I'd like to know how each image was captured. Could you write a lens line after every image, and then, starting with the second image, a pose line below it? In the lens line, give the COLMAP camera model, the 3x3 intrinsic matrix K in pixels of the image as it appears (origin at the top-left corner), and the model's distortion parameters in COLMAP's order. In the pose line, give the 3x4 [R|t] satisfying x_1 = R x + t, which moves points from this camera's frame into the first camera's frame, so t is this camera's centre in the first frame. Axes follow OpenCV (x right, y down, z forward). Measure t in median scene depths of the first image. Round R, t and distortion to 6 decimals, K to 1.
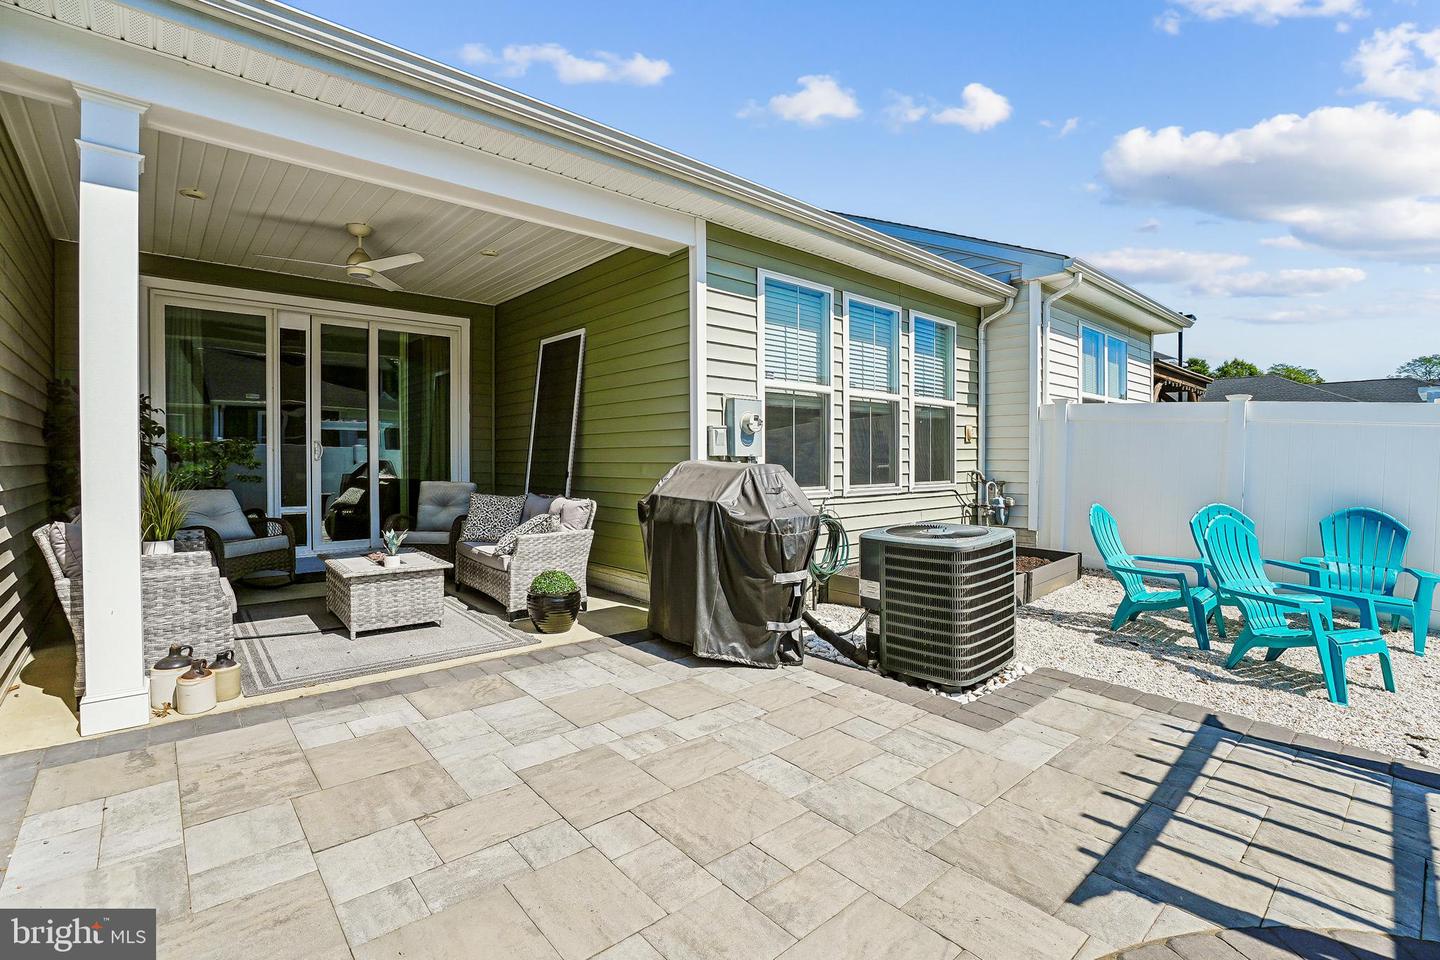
lens RADIAL K [[669.6, 0, 723.0], [0, 669.6, 456.1], [0, 0, 1]] dist [-0.053575, 0.021509]
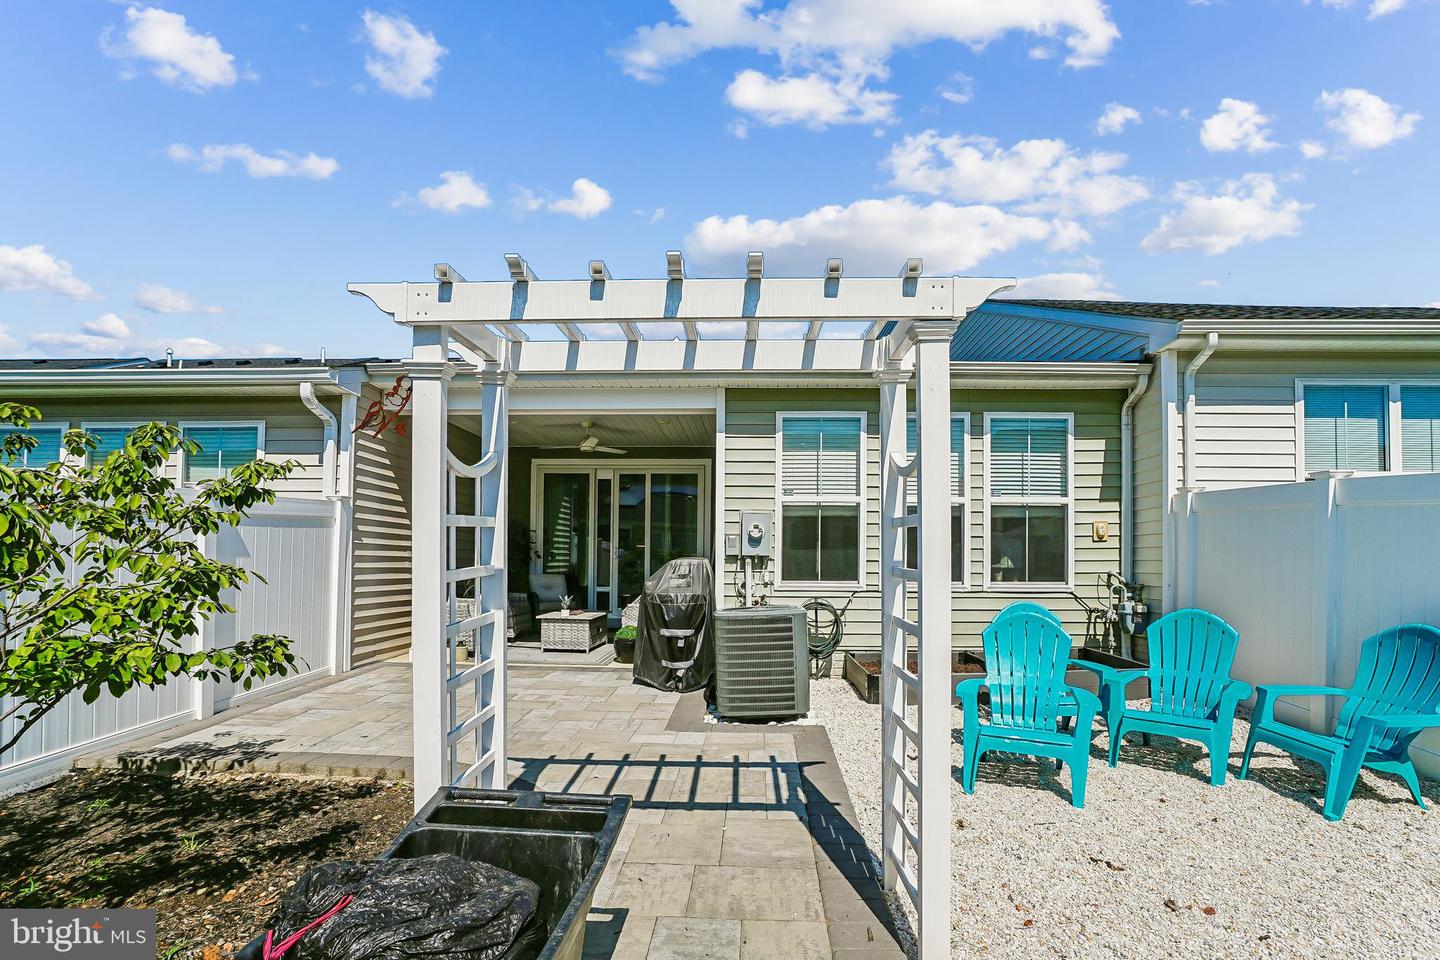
lens RADIAL K [[699.7, 0, 719.1], [0, 699.7, 539.4], [0, 0, 1]] dist [-0.032807, 0.024904]
pose [[0.719830, -0.009876, -0.694080, 0.921885], [-0.005370, 0.999790, -0.019795, -0.001972], [0.694130, 0.017976, 0.719625, -0.065296]]
